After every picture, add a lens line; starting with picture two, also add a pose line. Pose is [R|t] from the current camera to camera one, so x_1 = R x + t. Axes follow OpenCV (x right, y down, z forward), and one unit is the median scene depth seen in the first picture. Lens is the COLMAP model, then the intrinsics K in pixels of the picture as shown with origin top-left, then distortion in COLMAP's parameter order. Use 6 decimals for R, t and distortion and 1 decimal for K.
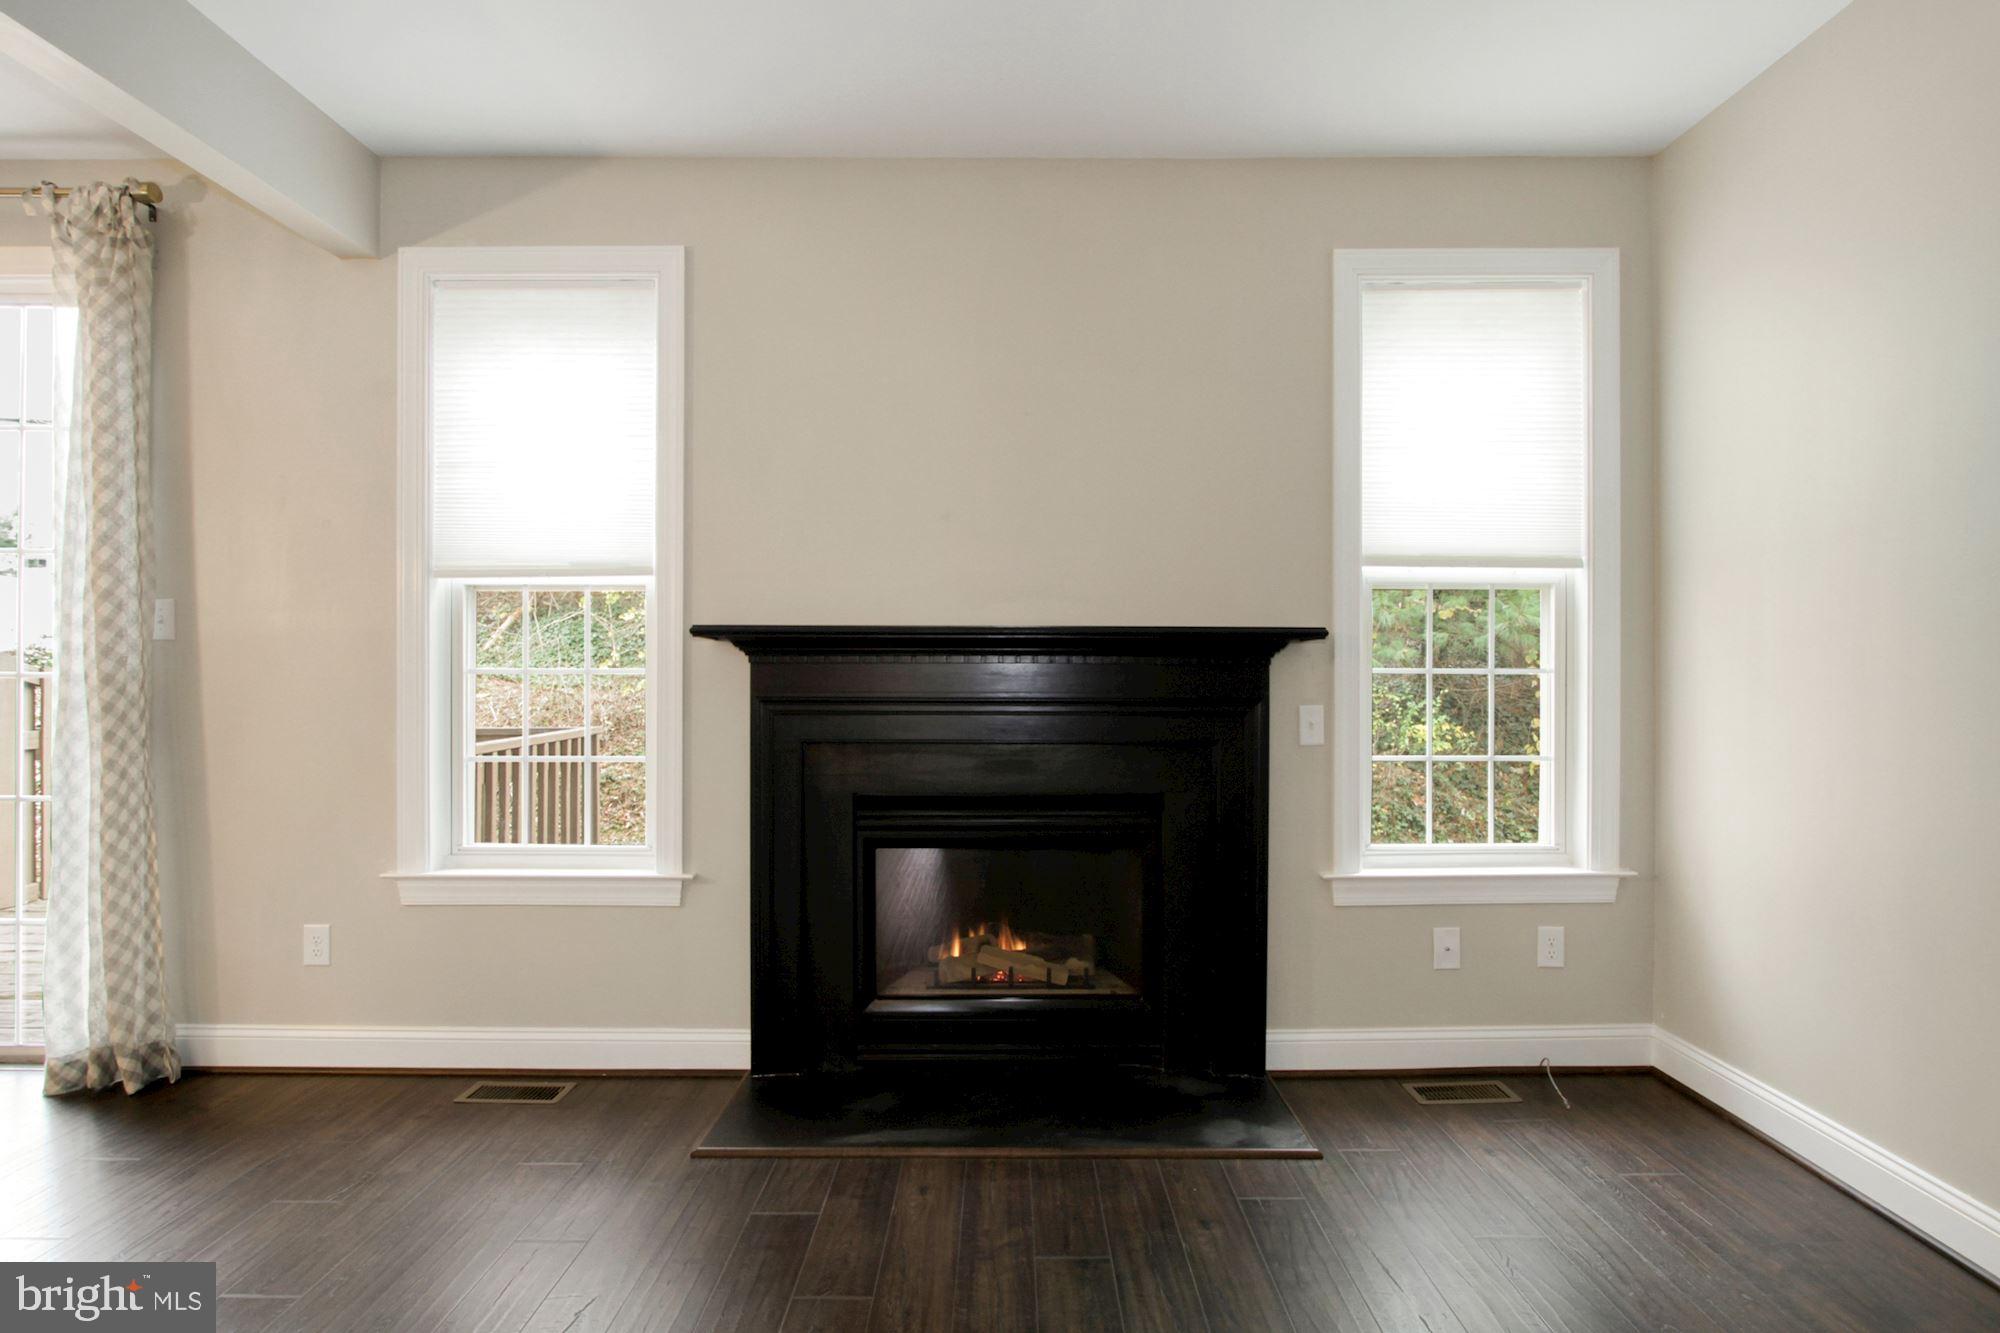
lens RADIAL K [[941.6, 0, 985.8], [0, 941.6, 676.8], [0, 0, 1]] dist [-0.011538, 0.003410]
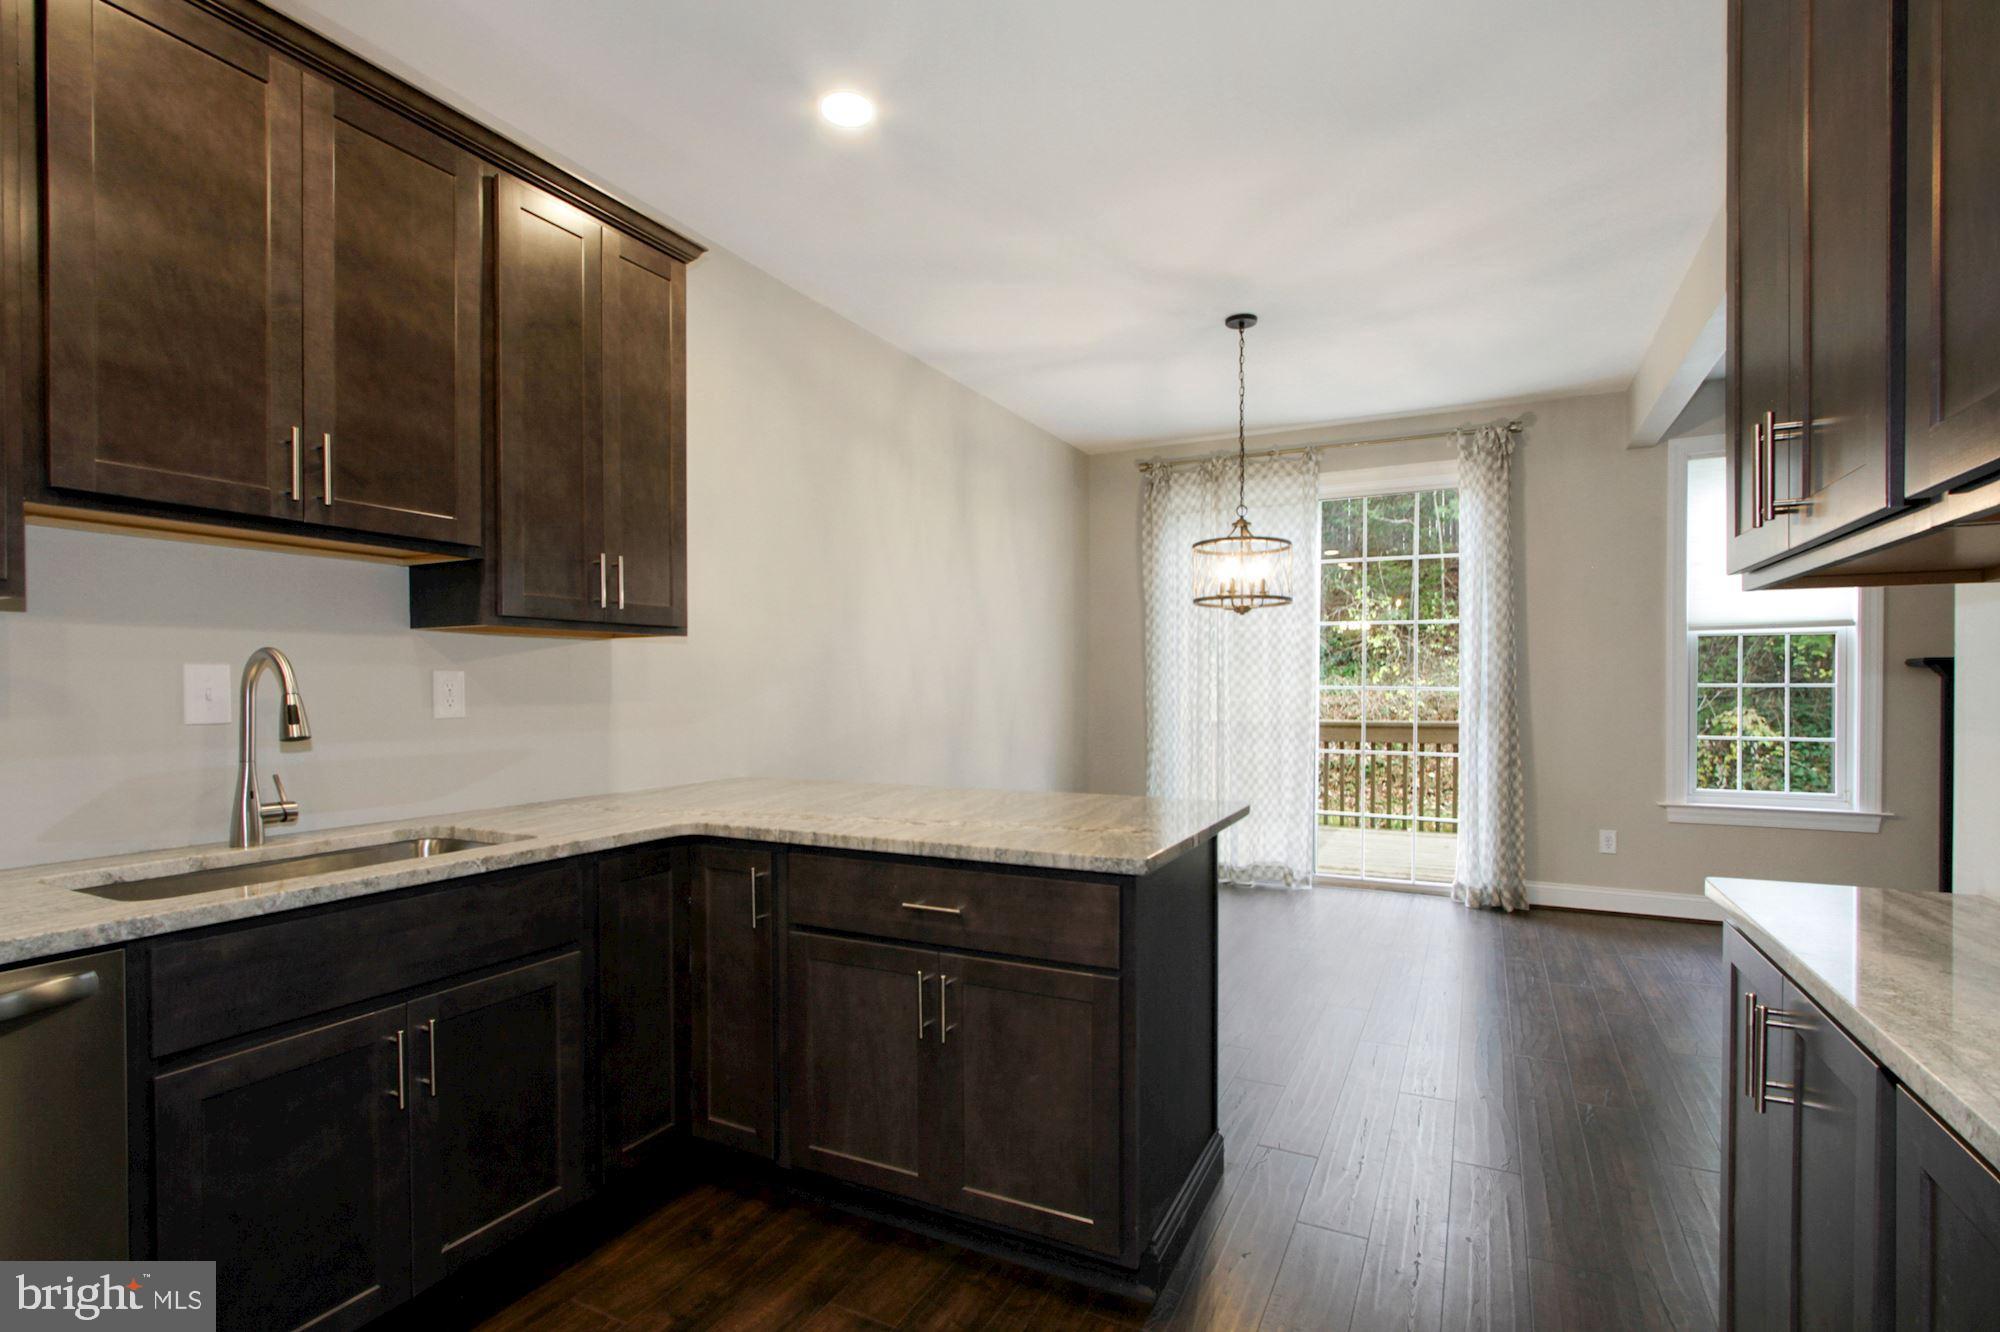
lens RADIAL K [[941.6, 0, 1024.1], [0, 941.6, 691.8], [0, 0, 1]] dist [-0.011538, 0.003410]
pose [[0.894472, -0.000120, -0.447124, -0.912056], [0.002406, 0.999987, 0.004545, -0.005987], [0.447118, -0.005141, 0.894460, -1.064371]]
